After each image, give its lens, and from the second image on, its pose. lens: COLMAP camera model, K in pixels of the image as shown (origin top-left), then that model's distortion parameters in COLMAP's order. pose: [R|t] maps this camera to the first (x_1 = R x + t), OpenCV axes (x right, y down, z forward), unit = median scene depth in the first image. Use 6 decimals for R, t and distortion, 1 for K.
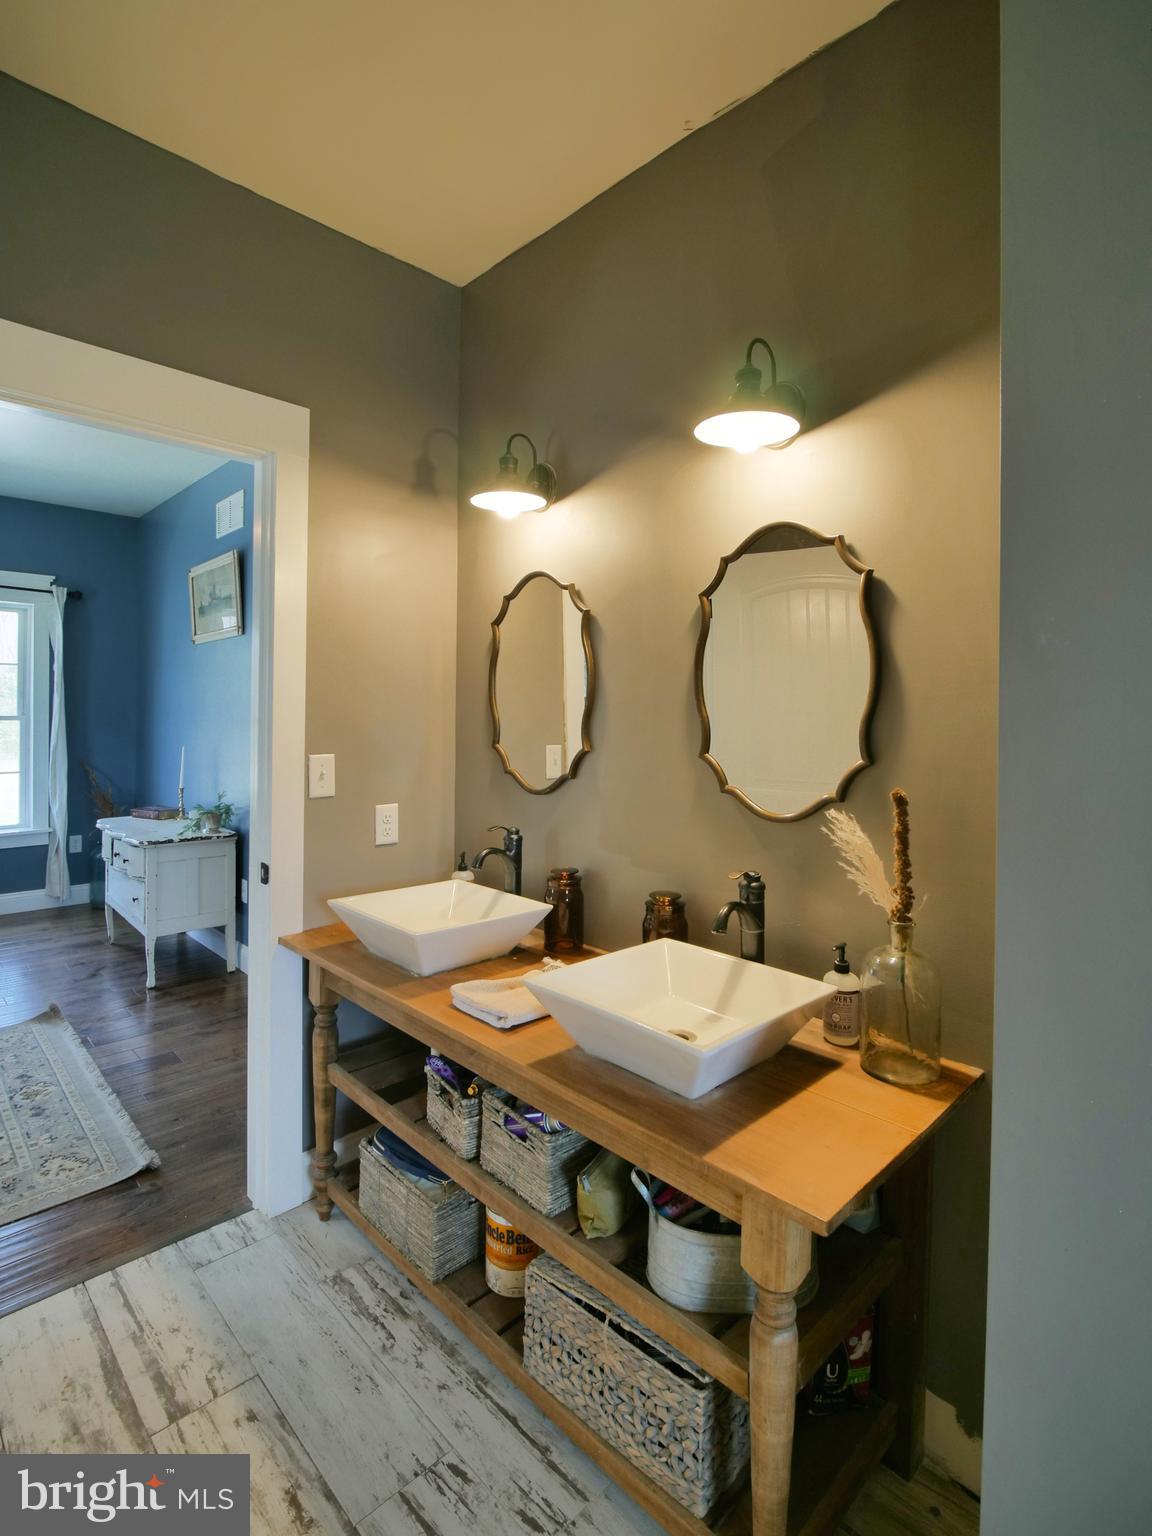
lens RADIAL K [[766.4, 0, 575.8], [0, 766.4, 719.3], [0, 0, 1]] dist [-0.000820, -0.000102]
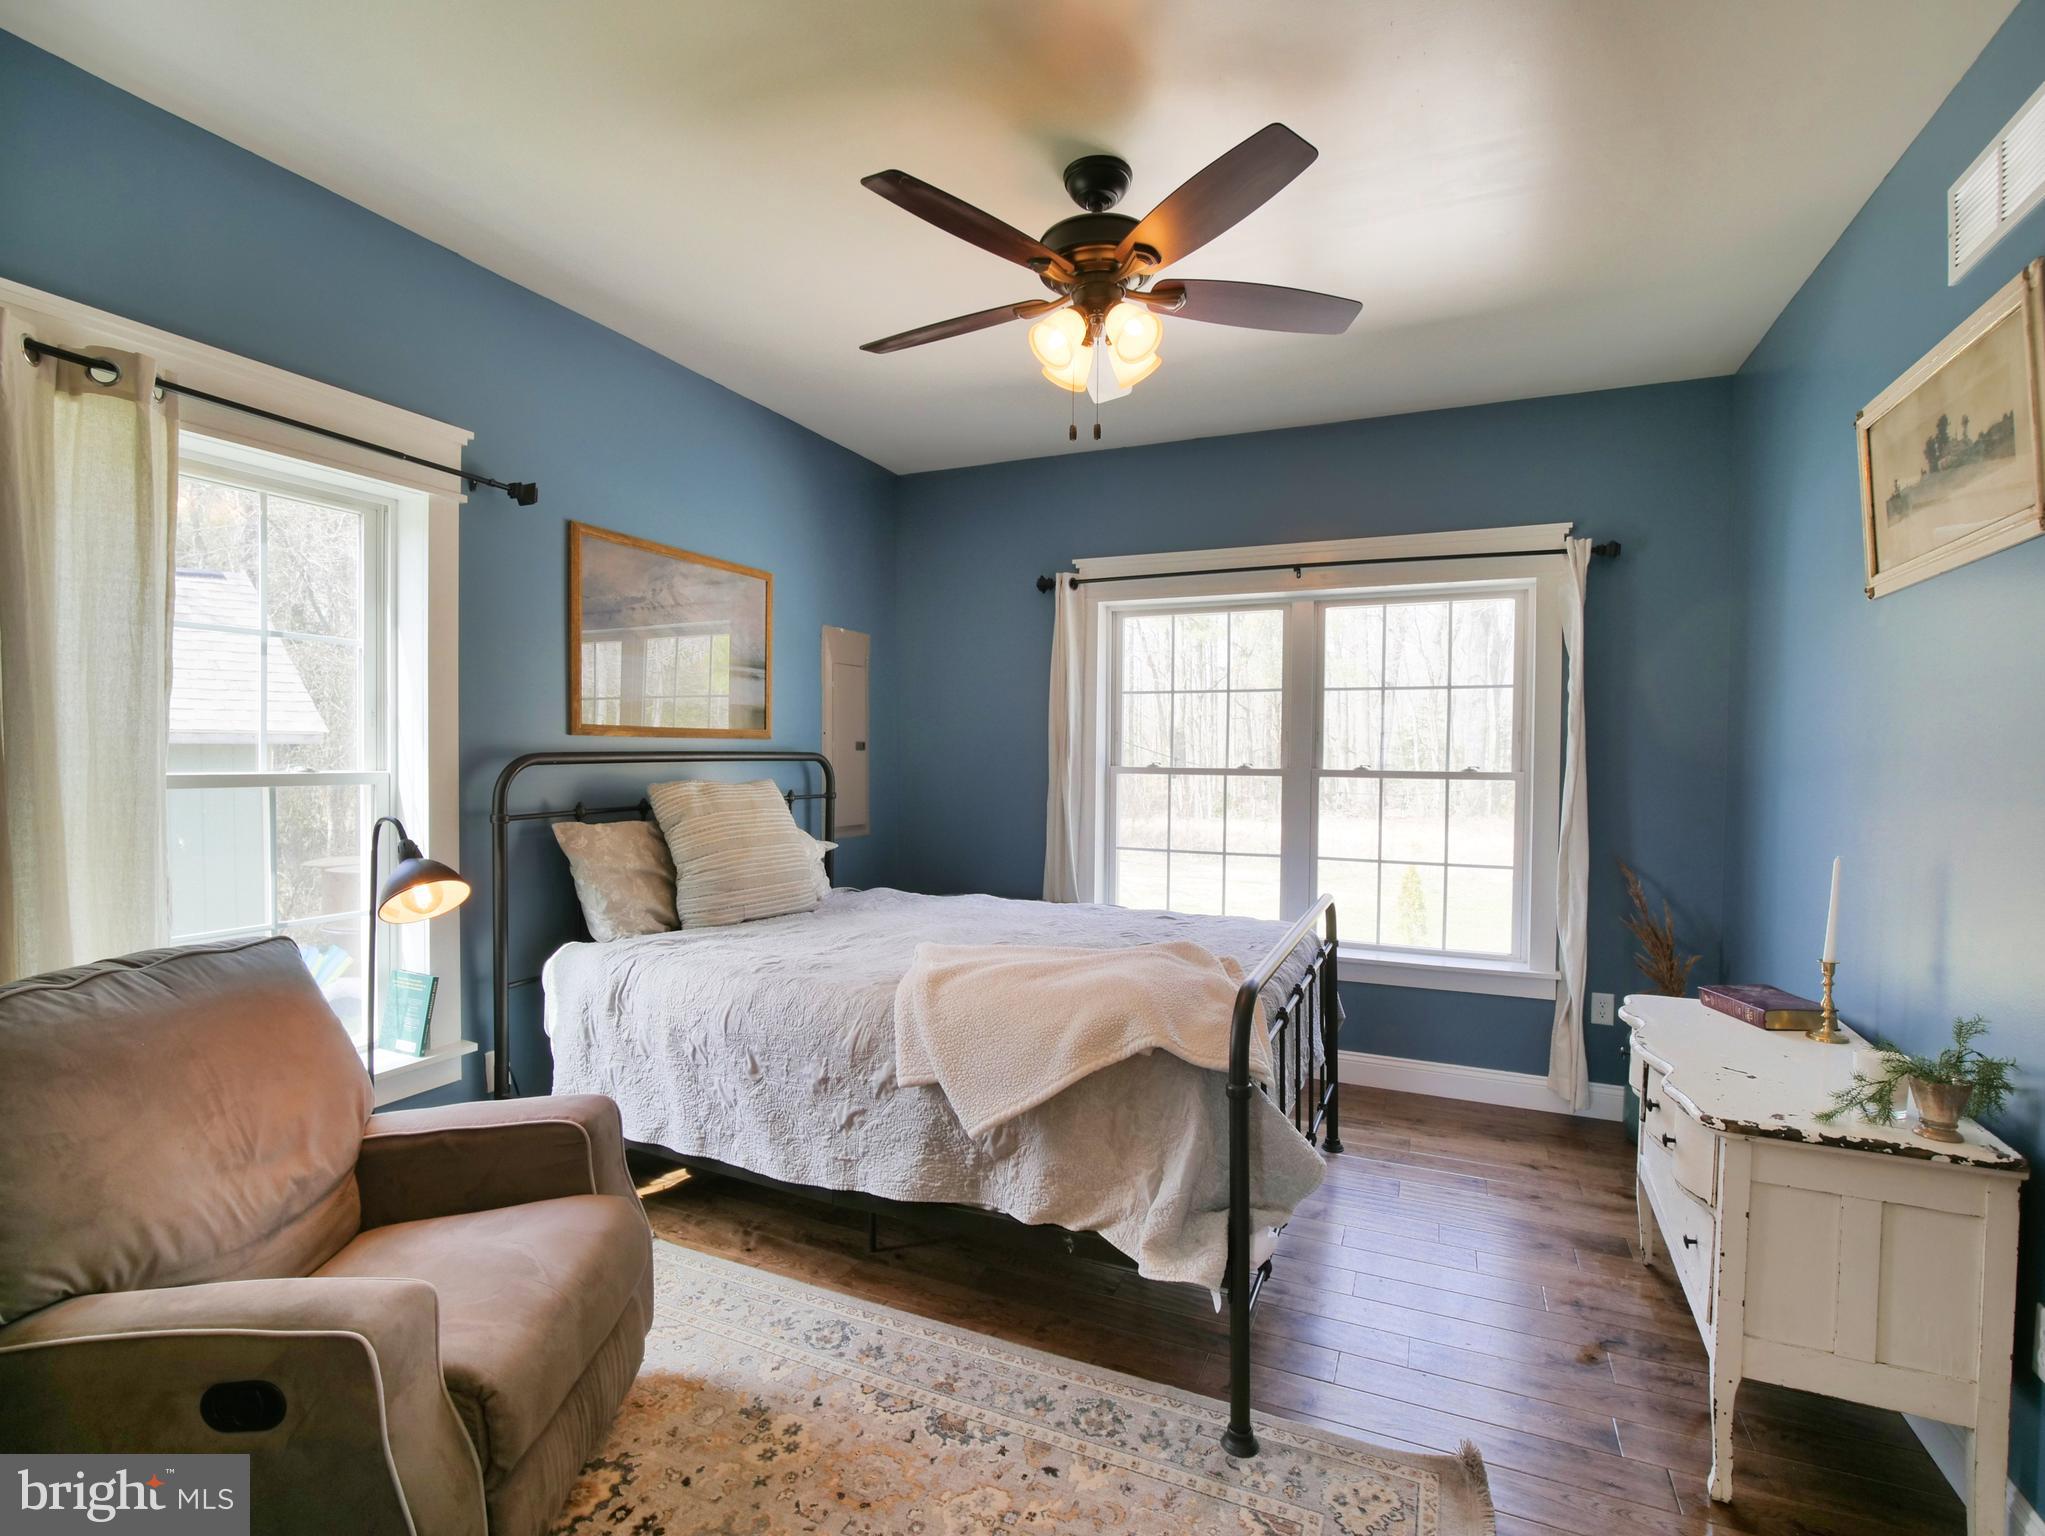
lens RADIAL K [[945.1, 0, 1022.5], [0, 945.1, 768.0], [0, 0, 1]] dist [-0.022580, -0.000019]
pose [[0.376305, 0.010011, -0.926442, -0.225738], [-0.012335, 0.999907, 0.005794, -0.008536], [0.926414, 0.009247, 0.376394, 0.427659]]
